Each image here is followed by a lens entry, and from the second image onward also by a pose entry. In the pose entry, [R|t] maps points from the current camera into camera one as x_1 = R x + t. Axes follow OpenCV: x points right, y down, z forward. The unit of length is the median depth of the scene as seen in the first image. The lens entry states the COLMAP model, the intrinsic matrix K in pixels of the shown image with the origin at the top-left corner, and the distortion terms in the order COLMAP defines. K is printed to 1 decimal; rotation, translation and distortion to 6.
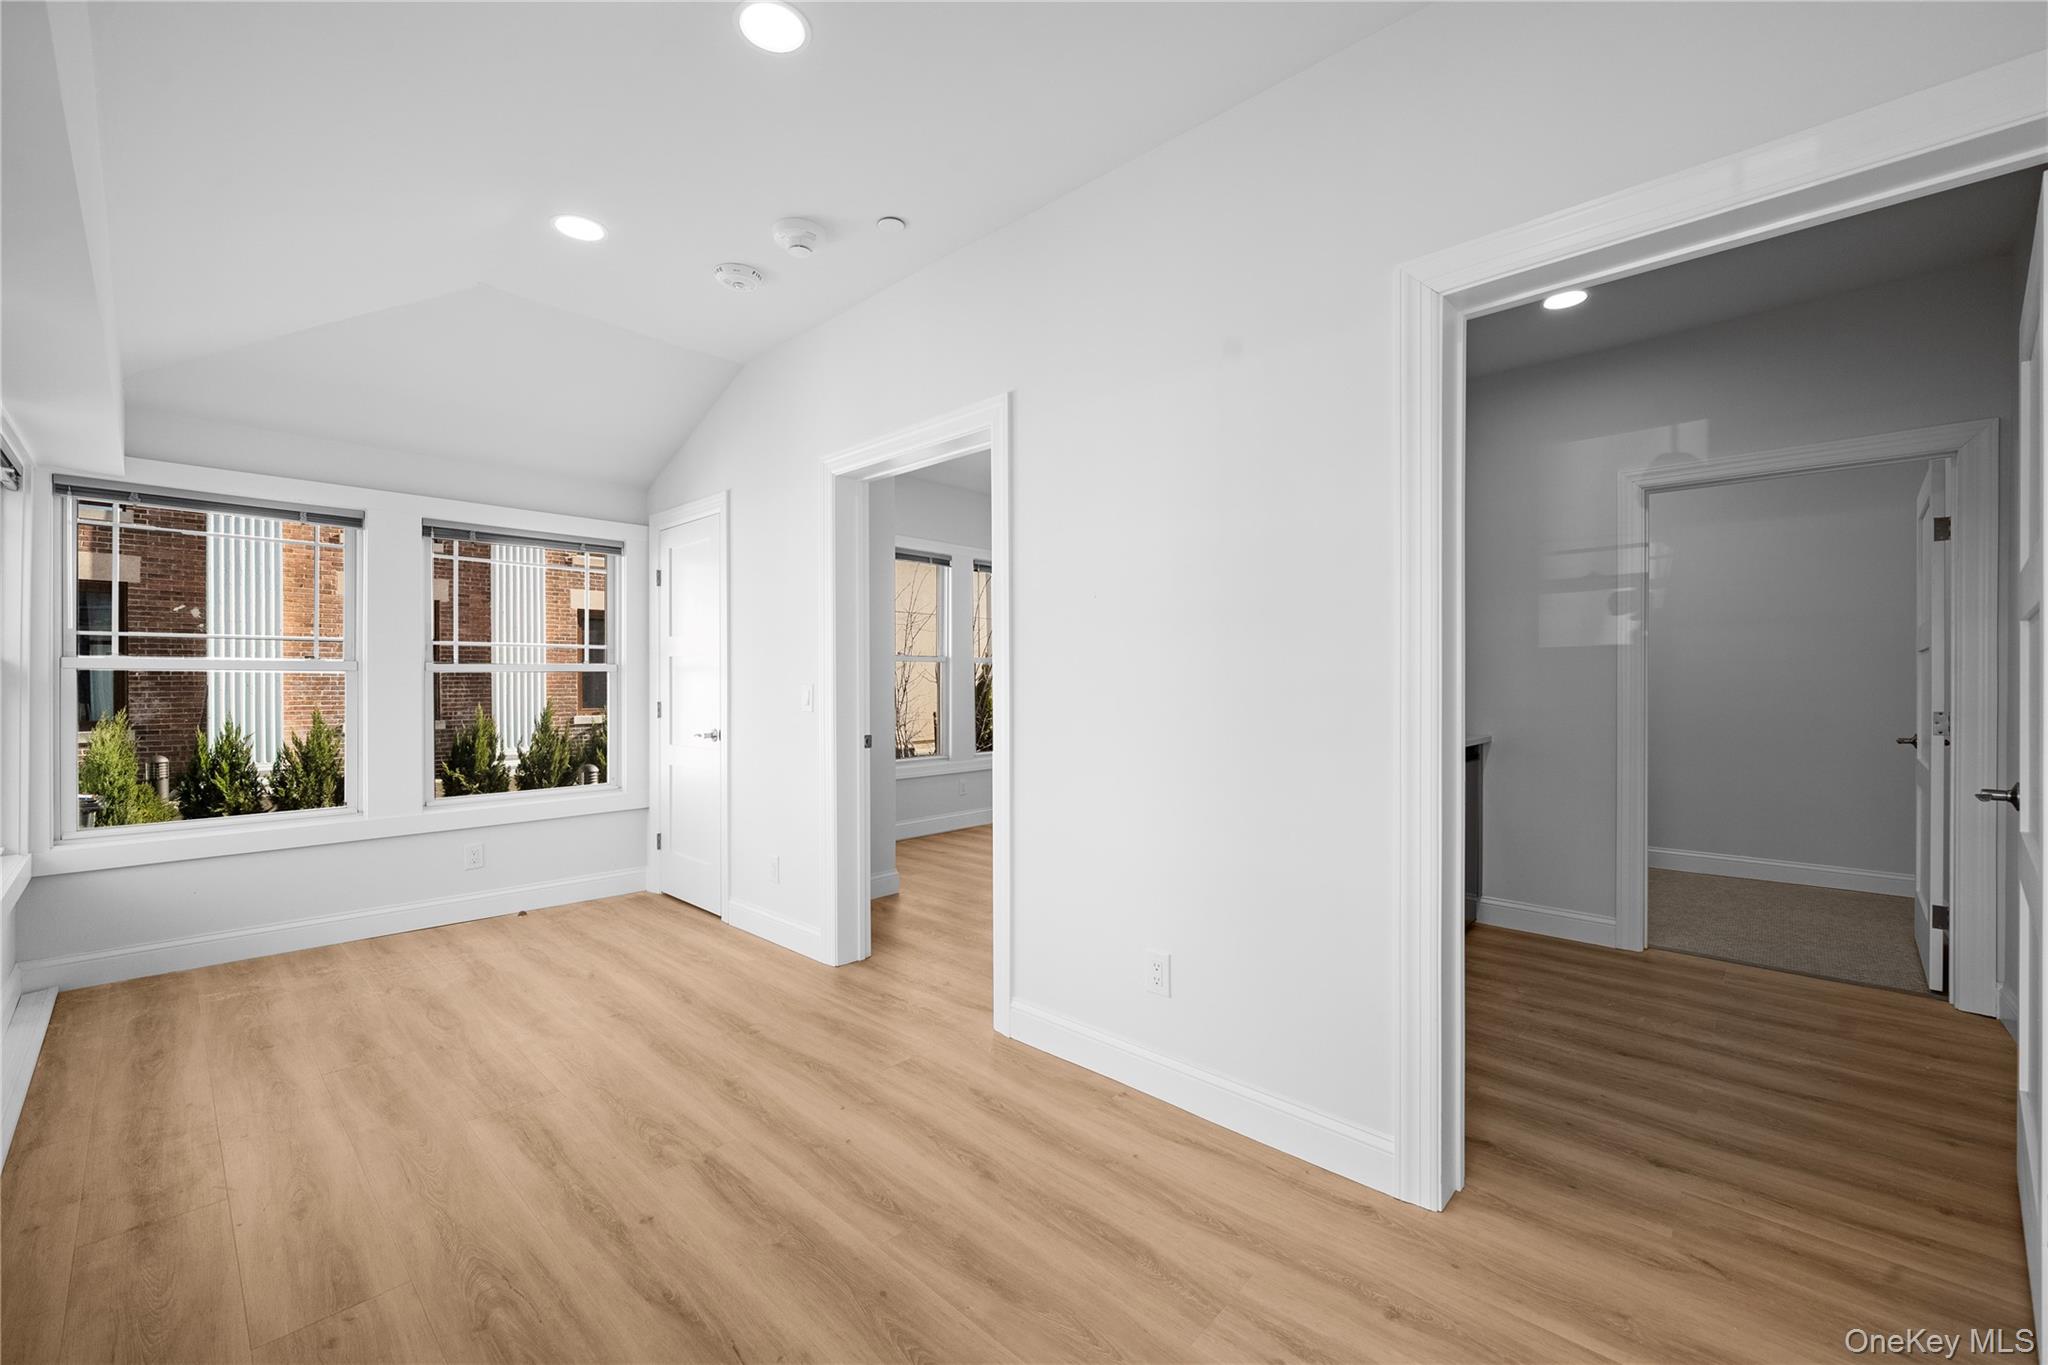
lens RADIAL K [[796.9, 0, 1026.3], [0, 796.9, 680.2], [0, 0, 1]] dist [-0.001194, -0.000147]
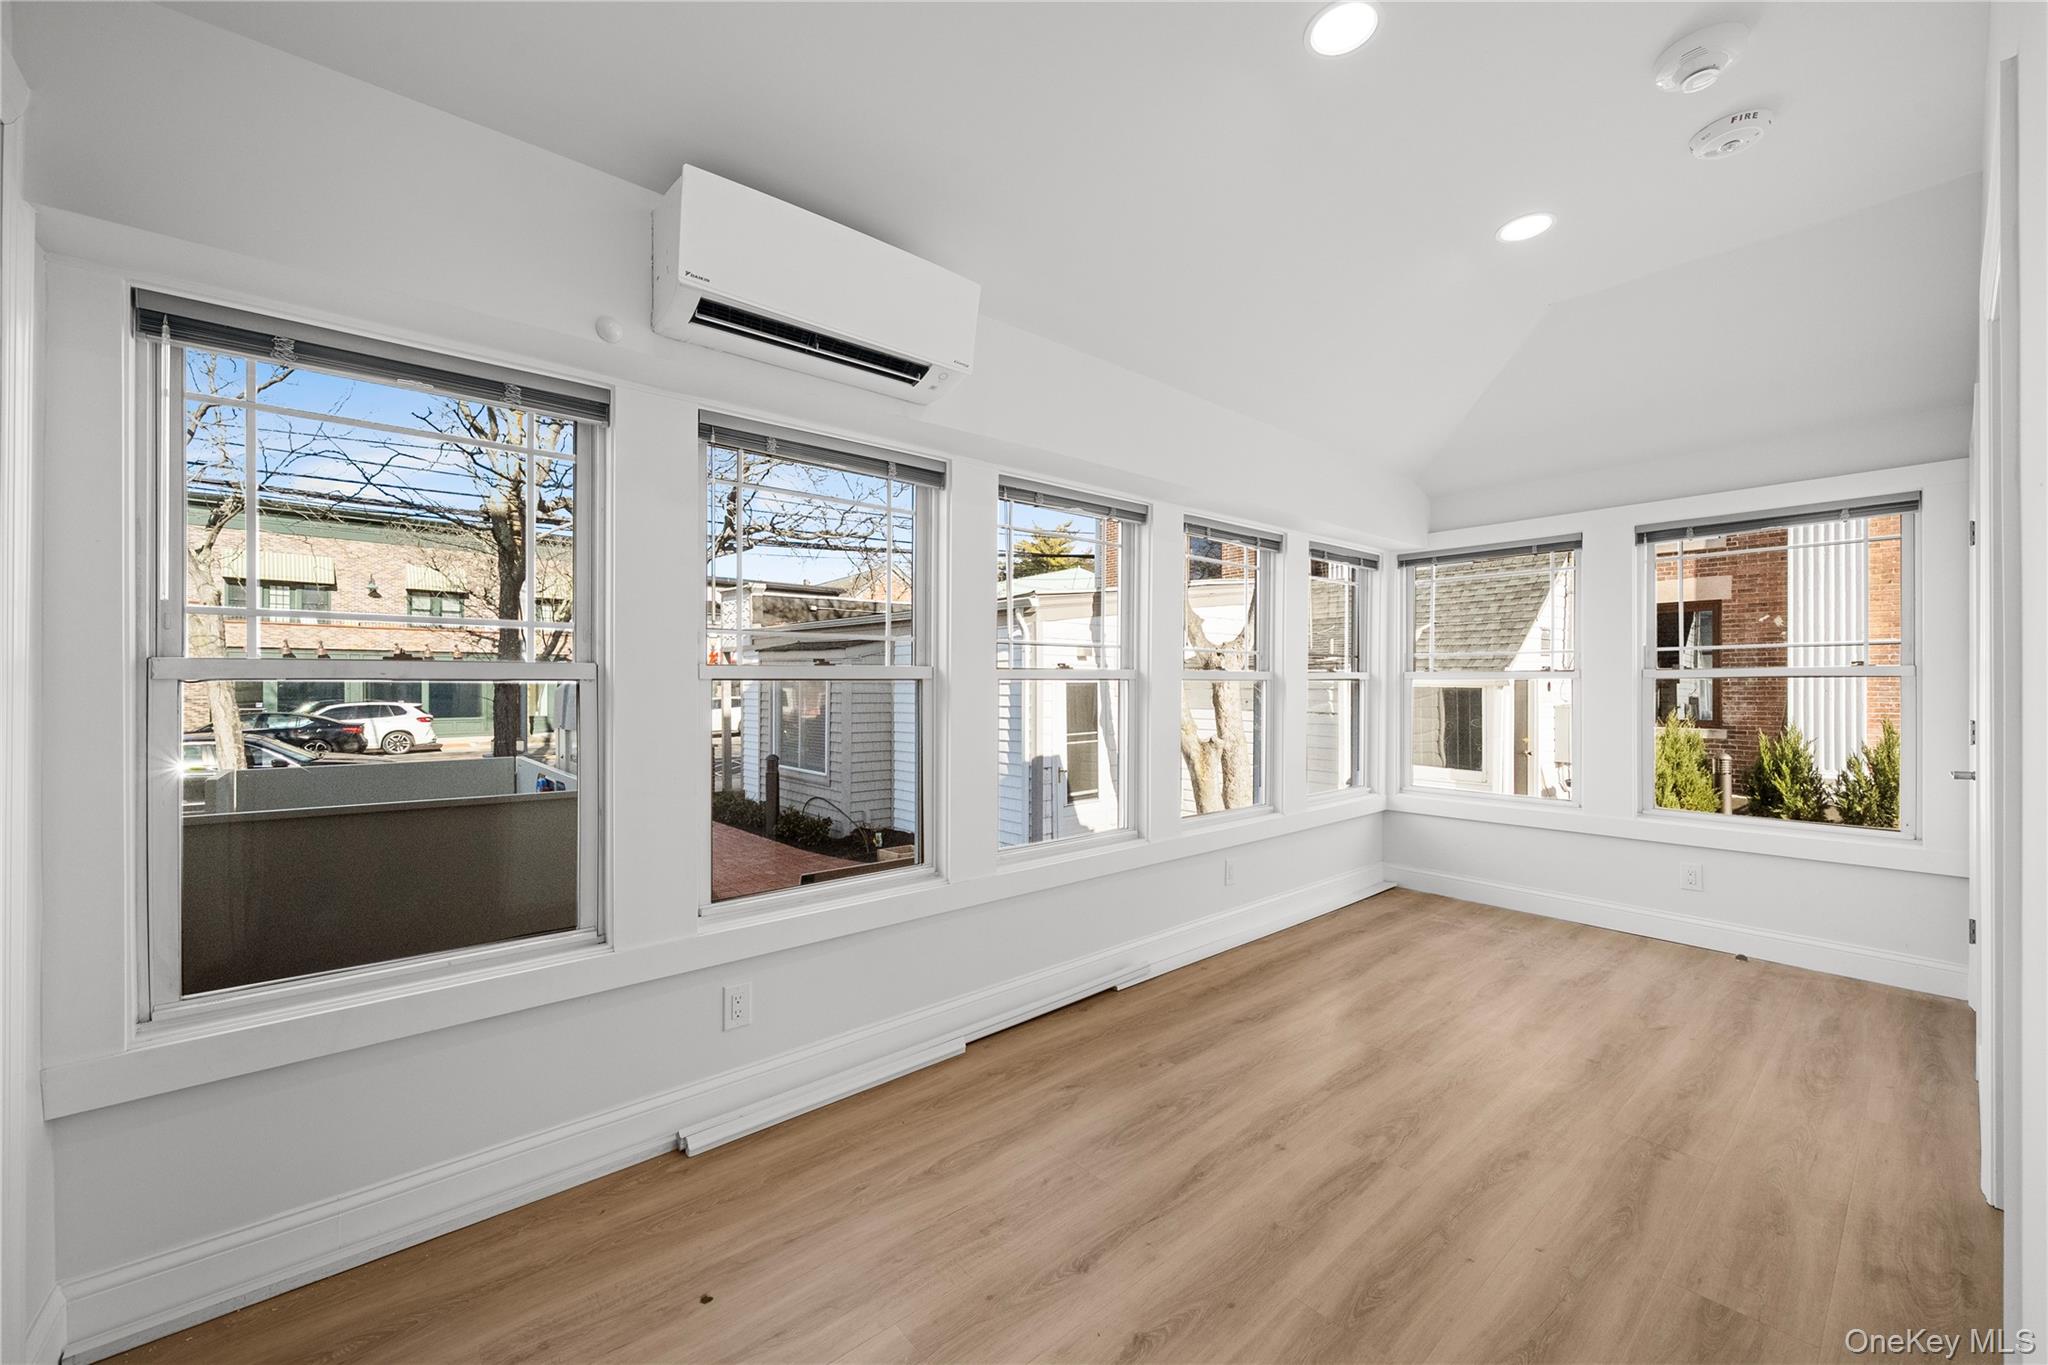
lens RADIAL K [[810.9, 0, 1024.0], [0, 810.9, 682.5], [0, 0, 1]] dist [0.000529, 0.000013]
pose [[-0.105066, -0.002613, -0.994462, 0.419034], [0.000044, 0.999997, -0.002632, -0.003956], [0.994465, -0.000321, -0.105065, 0.413305]]
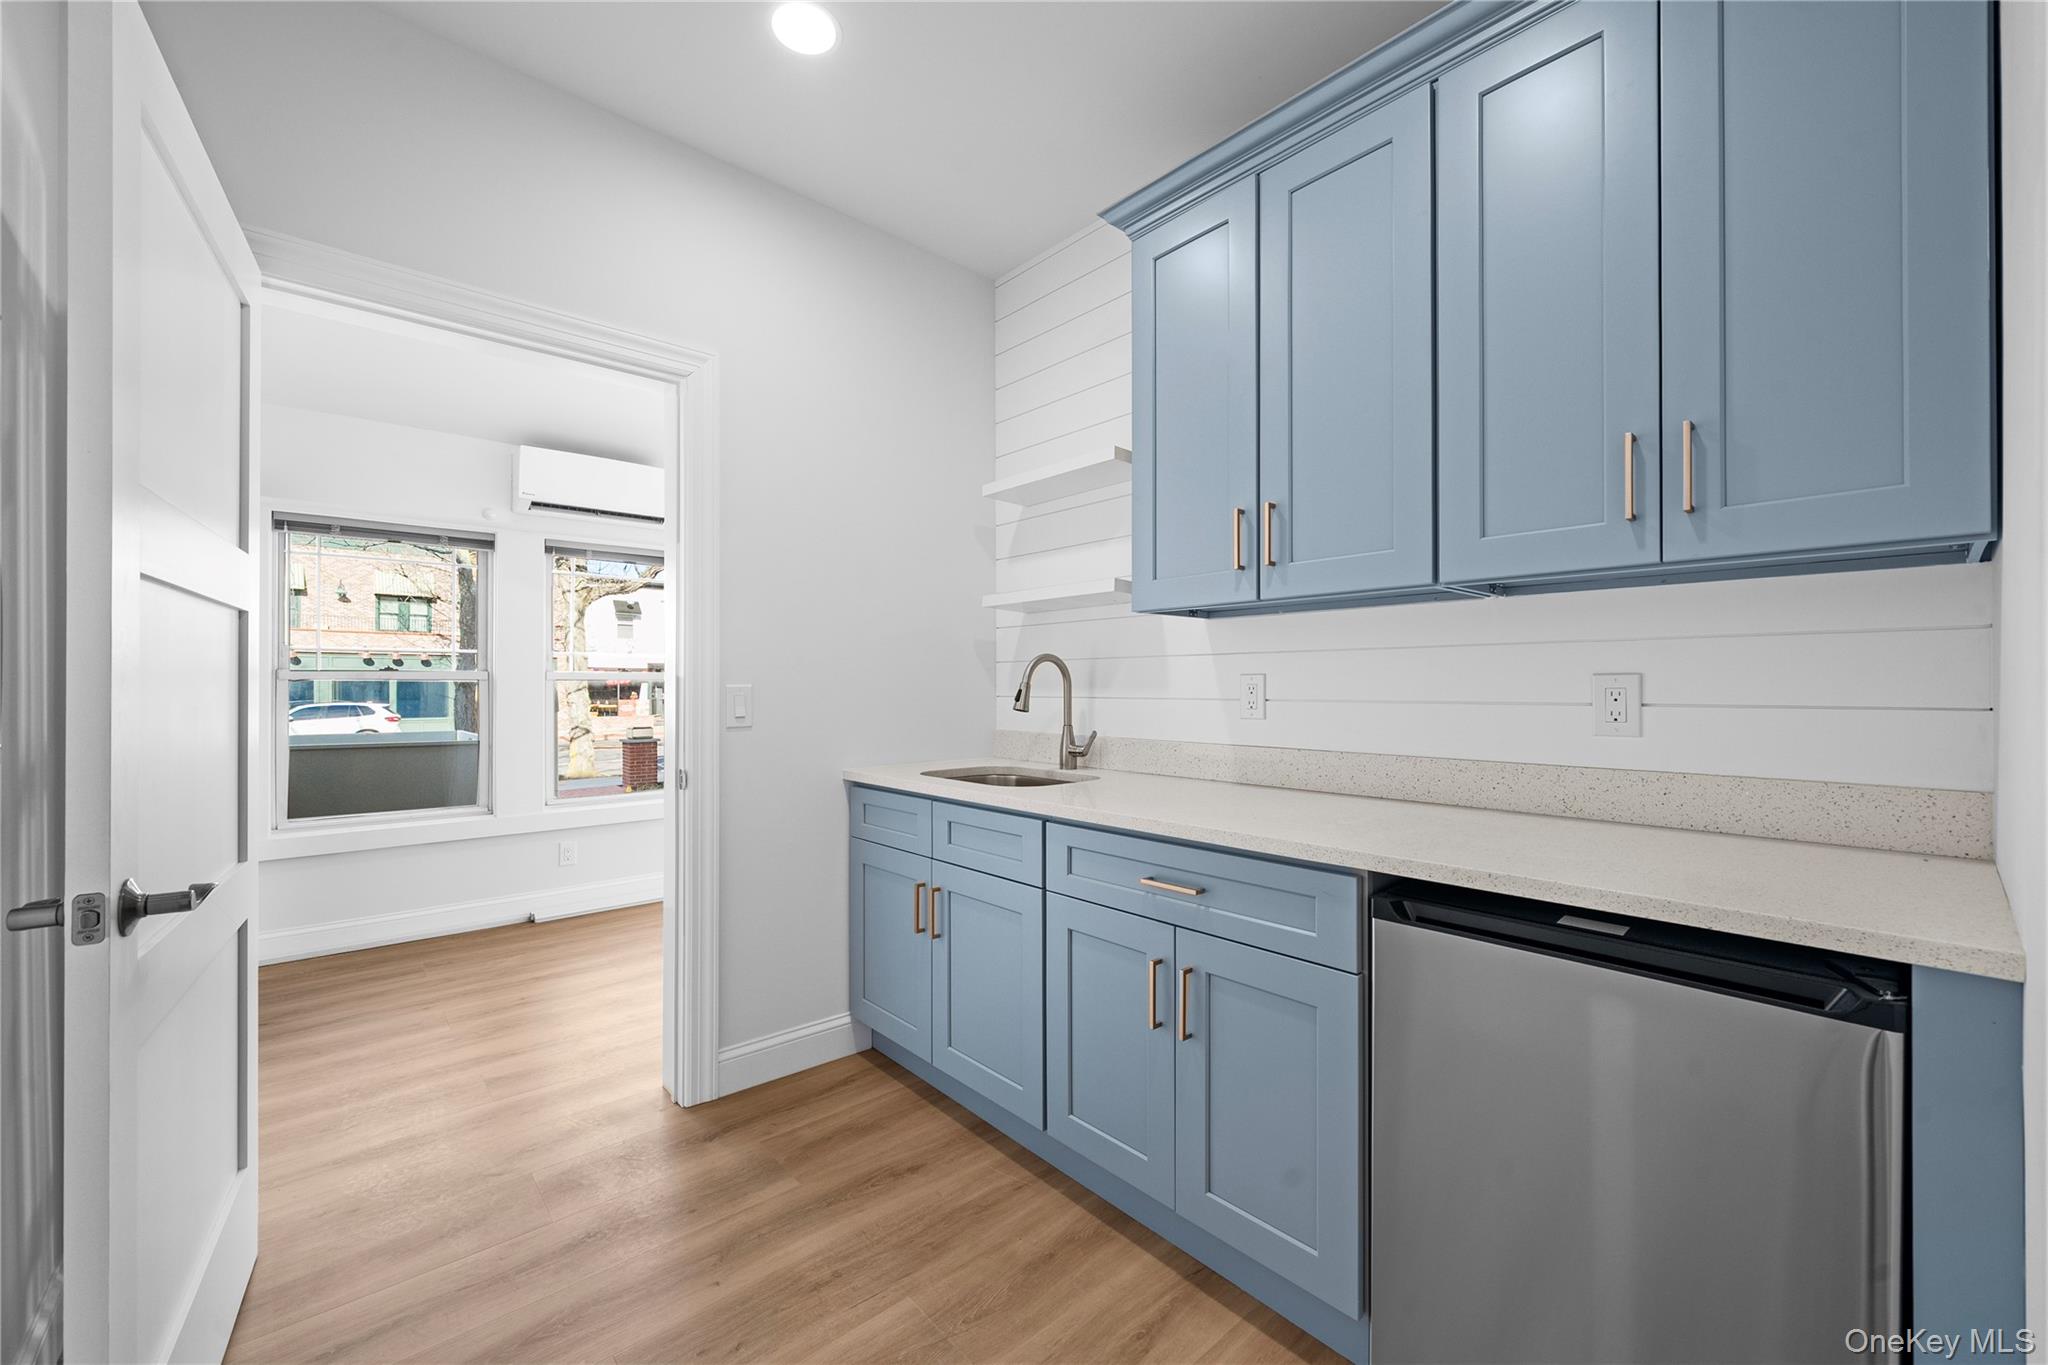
lens RADIAL K [[838.2, 0, 1025.5], [0, 838.2, 677.7], [0, 0, 1]] dist [0.021569, 0.000001]
pose [[-0.099549, -0.009256, -0.994990, 1.035967], [0.001089, 0.999955, -0.009411, 0.003427], [0.995032, -0.002020, -0.099535, 0.965789]]
